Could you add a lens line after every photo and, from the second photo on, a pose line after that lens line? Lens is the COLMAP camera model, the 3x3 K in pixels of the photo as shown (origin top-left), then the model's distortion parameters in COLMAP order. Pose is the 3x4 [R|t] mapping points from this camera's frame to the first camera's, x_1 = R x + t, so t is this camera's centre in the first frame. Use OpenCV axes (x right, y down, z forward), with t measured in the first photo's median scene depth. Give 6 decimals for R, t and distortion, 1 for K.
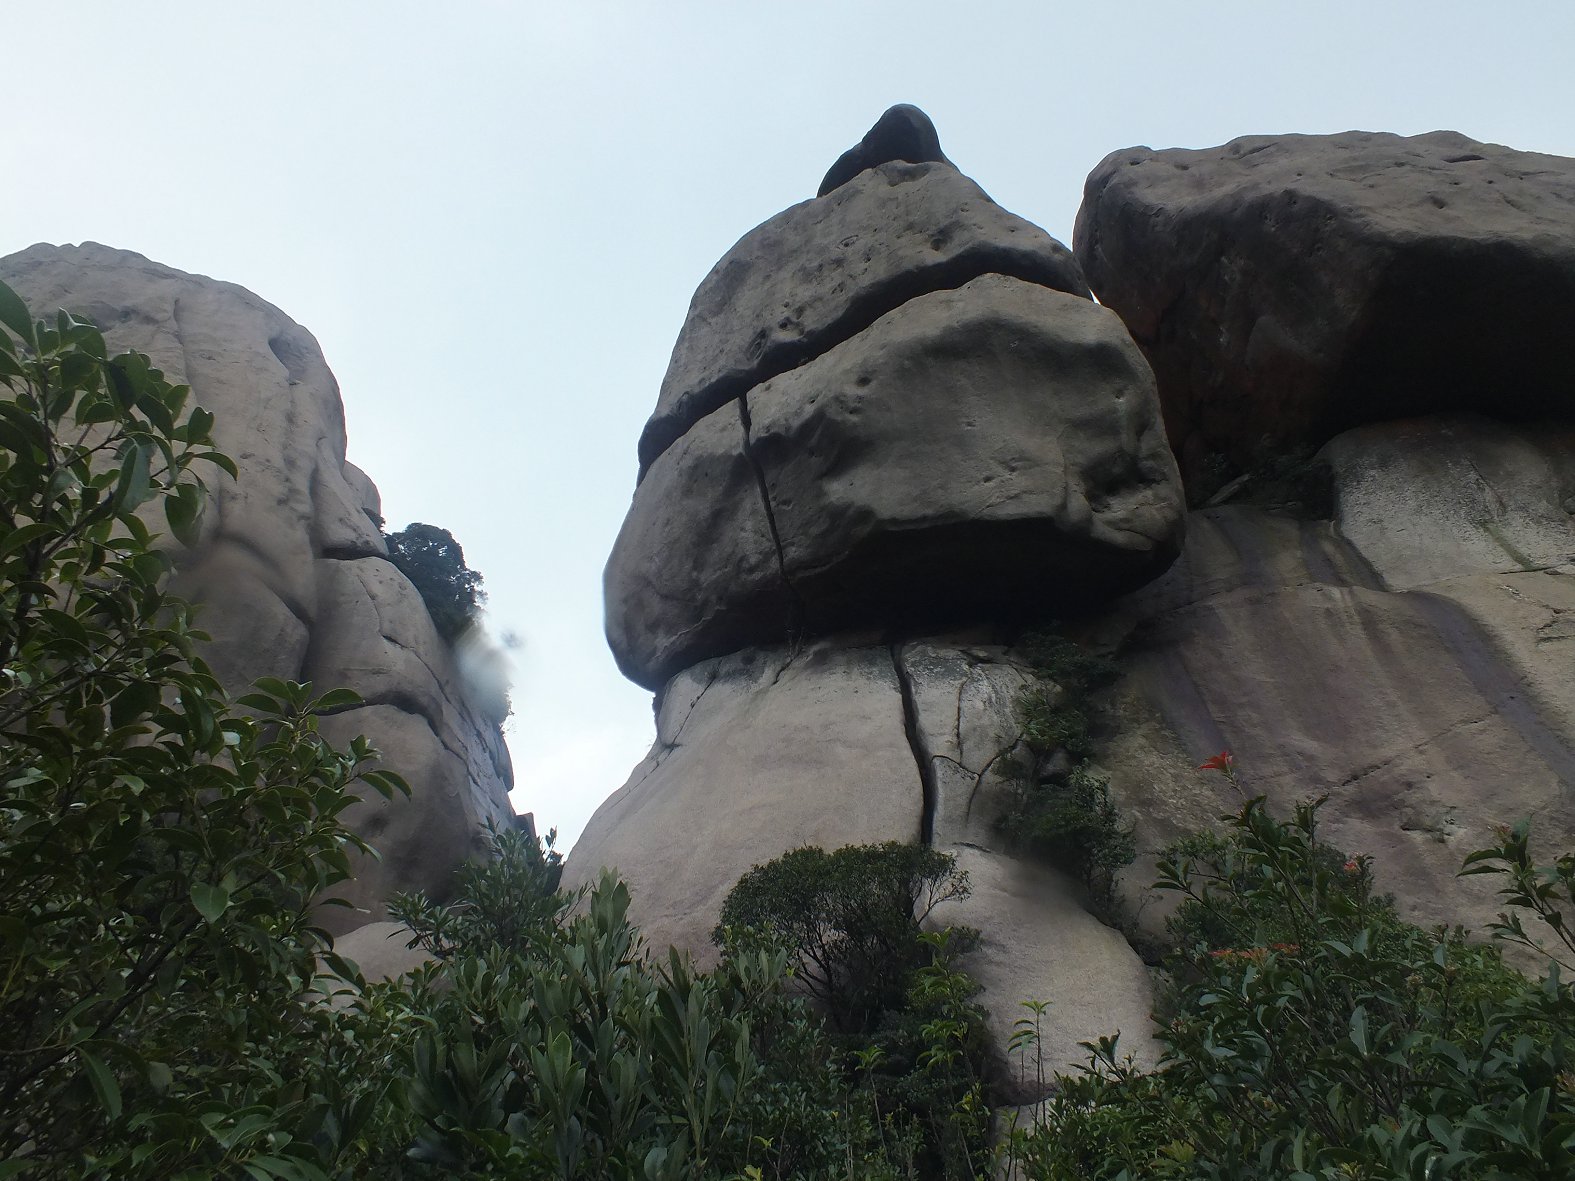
lens RADIAL K [[1046.4, 0, 759.6], [0, 1046.4, 622.8], [0, 0, 1]] dist [-0.064451, 0.030084]
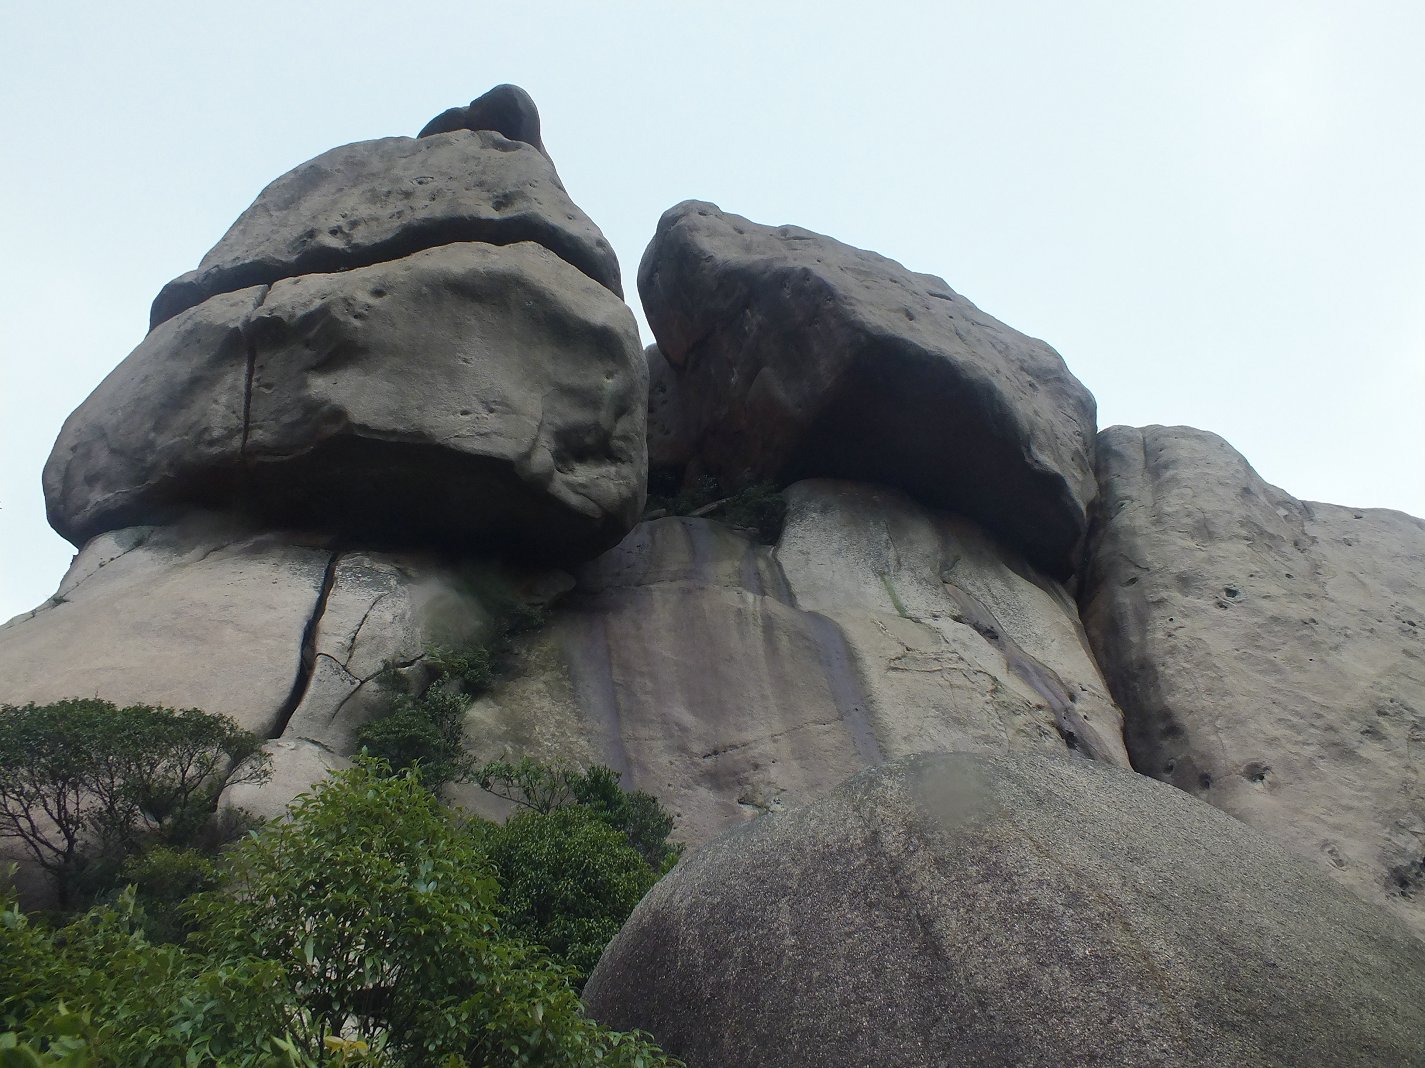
lens RADIAL K [[946.7, 0, 687.3], [0, 946.7, 563.2], [0, 0, 1]] dist [-0.064451, 0.030084]
pose [[0.908510, 0.231886, 0.347618, 0.118092], [-0.215868, 0.972741, -0.084712, 0.034940], [-0.357786, 0.001922, 0.933802, 0.047867]]
